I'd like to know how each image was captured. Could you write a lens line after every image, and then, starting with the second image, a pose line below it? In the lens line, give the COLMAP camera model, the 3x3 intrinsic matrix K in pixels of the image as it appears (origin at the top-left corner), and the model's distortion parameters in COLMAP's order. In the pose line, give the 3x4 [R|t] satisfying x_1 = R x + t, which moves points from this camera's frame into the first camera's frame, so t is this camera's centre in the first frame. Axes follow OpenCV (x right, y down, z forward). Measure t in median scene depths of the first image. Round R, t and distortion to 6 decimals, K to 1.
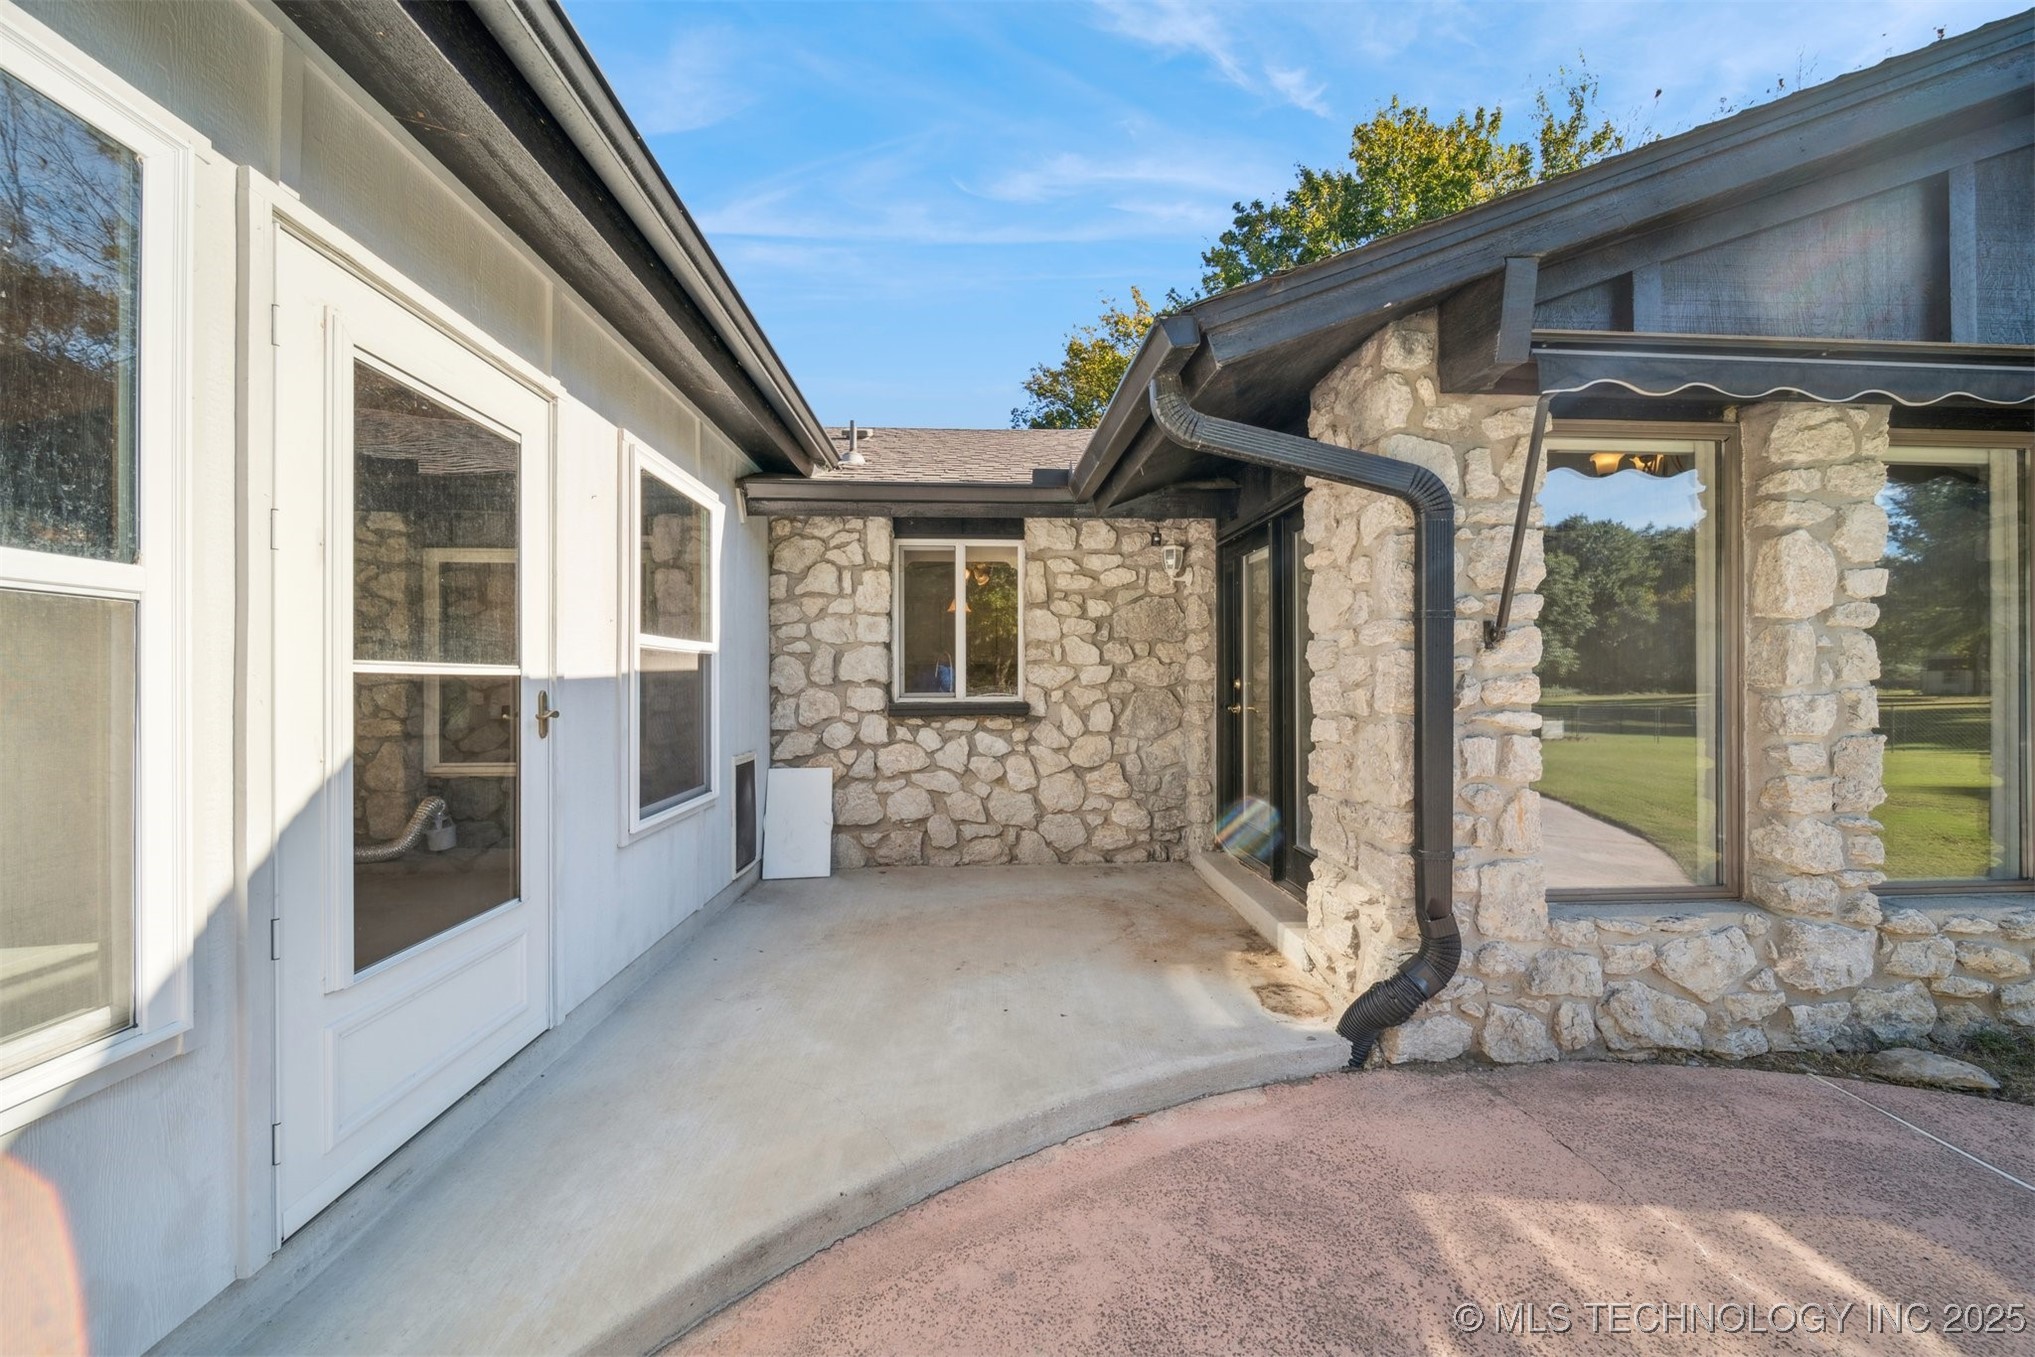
lens RADIAL K [[733.5, 0, 1013.9], [0, 733.5, 675.4], [0, 0, 1]] dist [-0.002019, -0.000860]
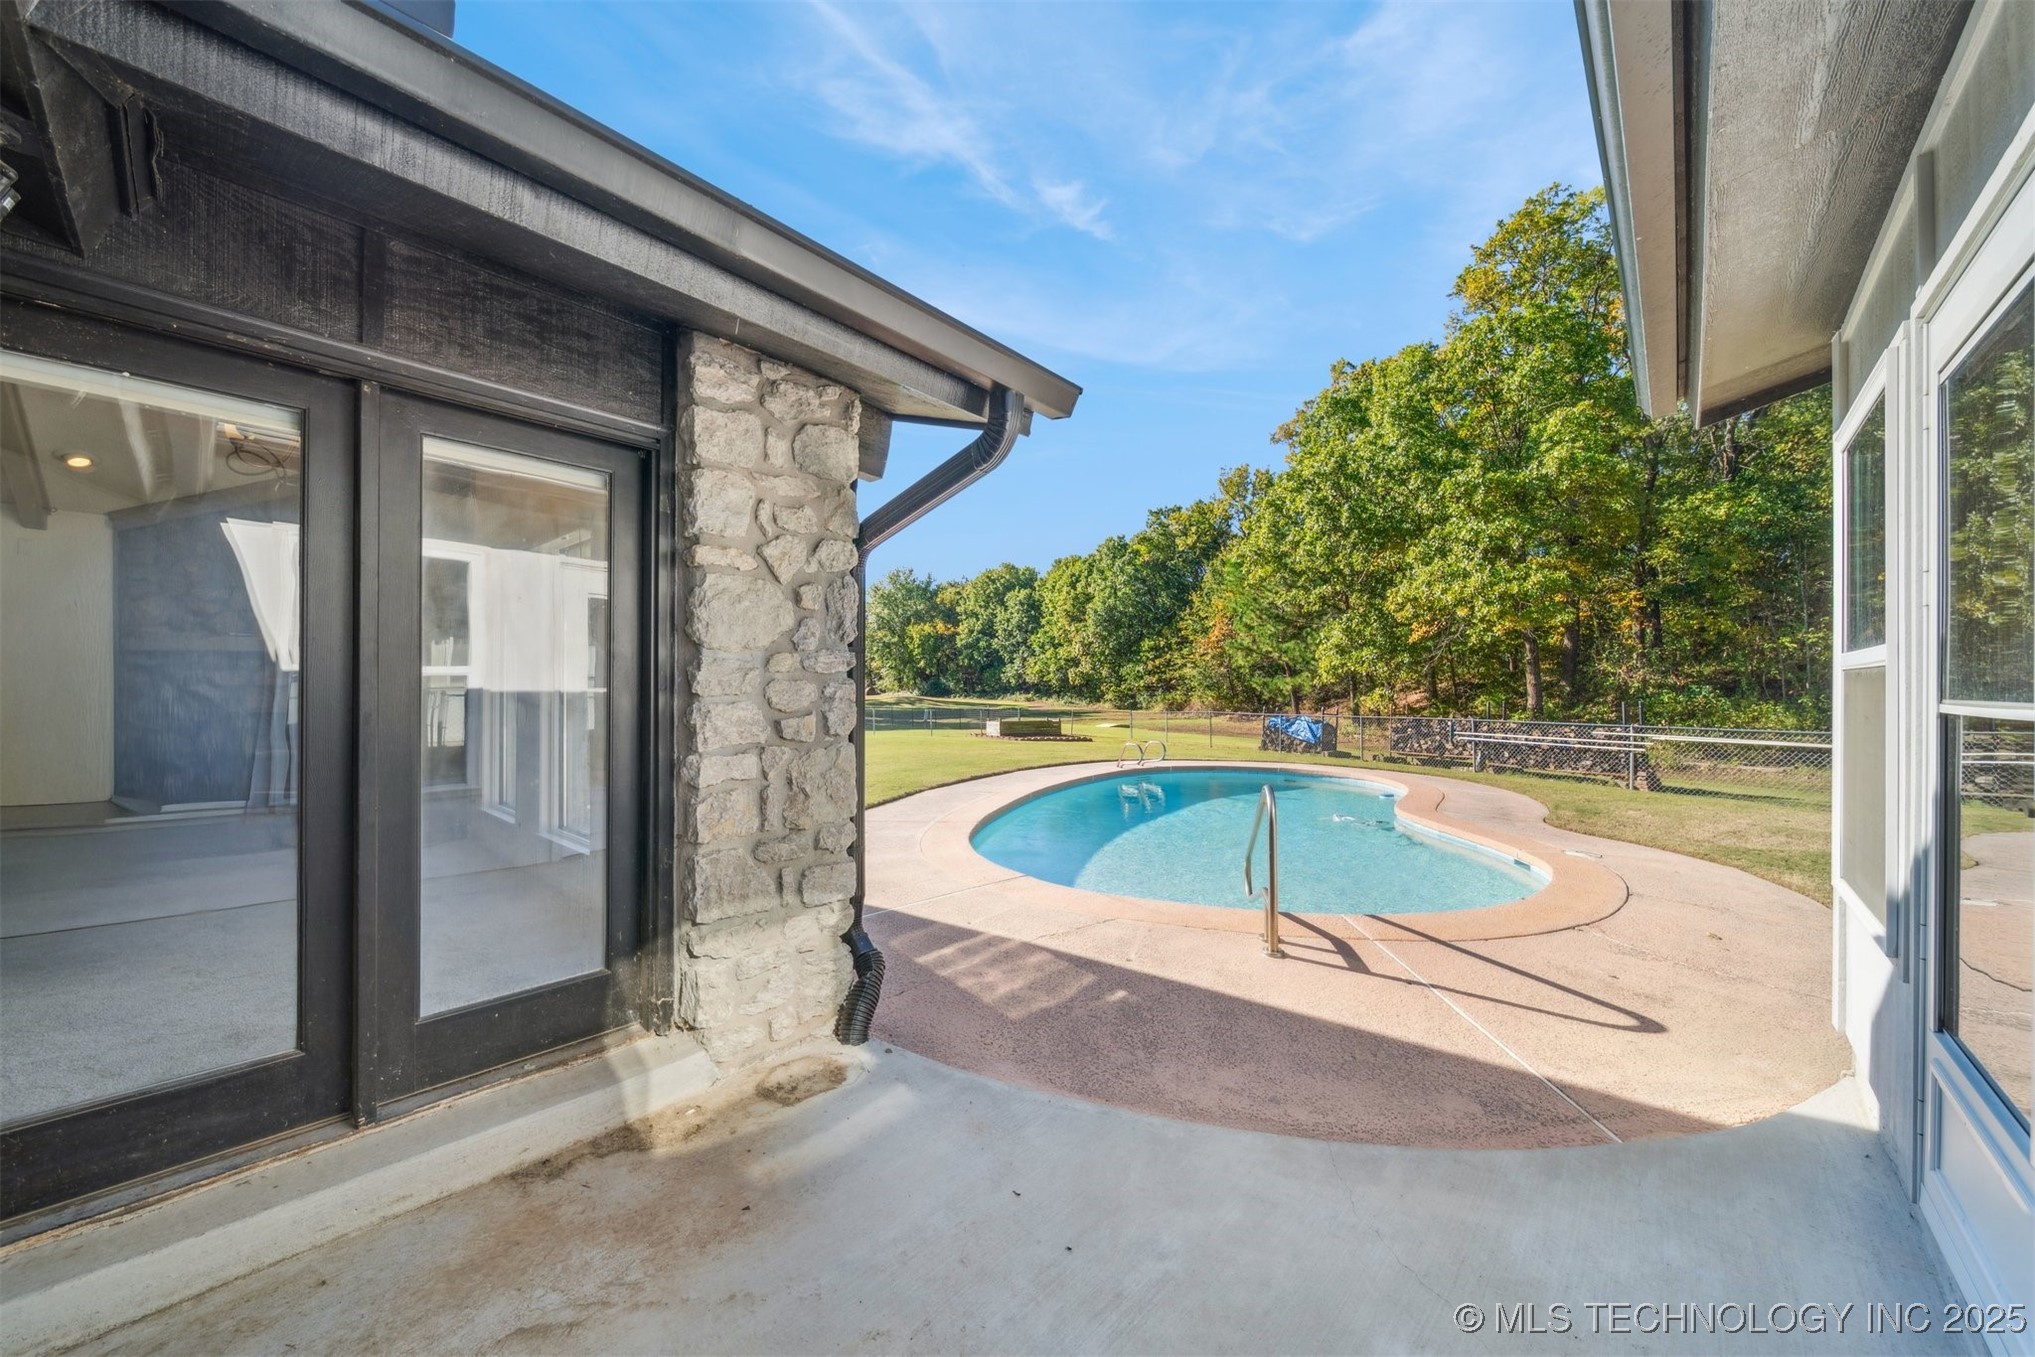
lens RADIAL K [[733.5, 0, 1010.0], [0, 733.5, 690.5], [0, 0, 1]] dist [-0.002019, -0.000860]
pose [[-0.709451, -0.002190, 0.704751, -0.604602], [-0.005413, 0.999983, -0.002341, -0.020161], [-0.704734, -0.005476, -0.709451, 2.170387]]
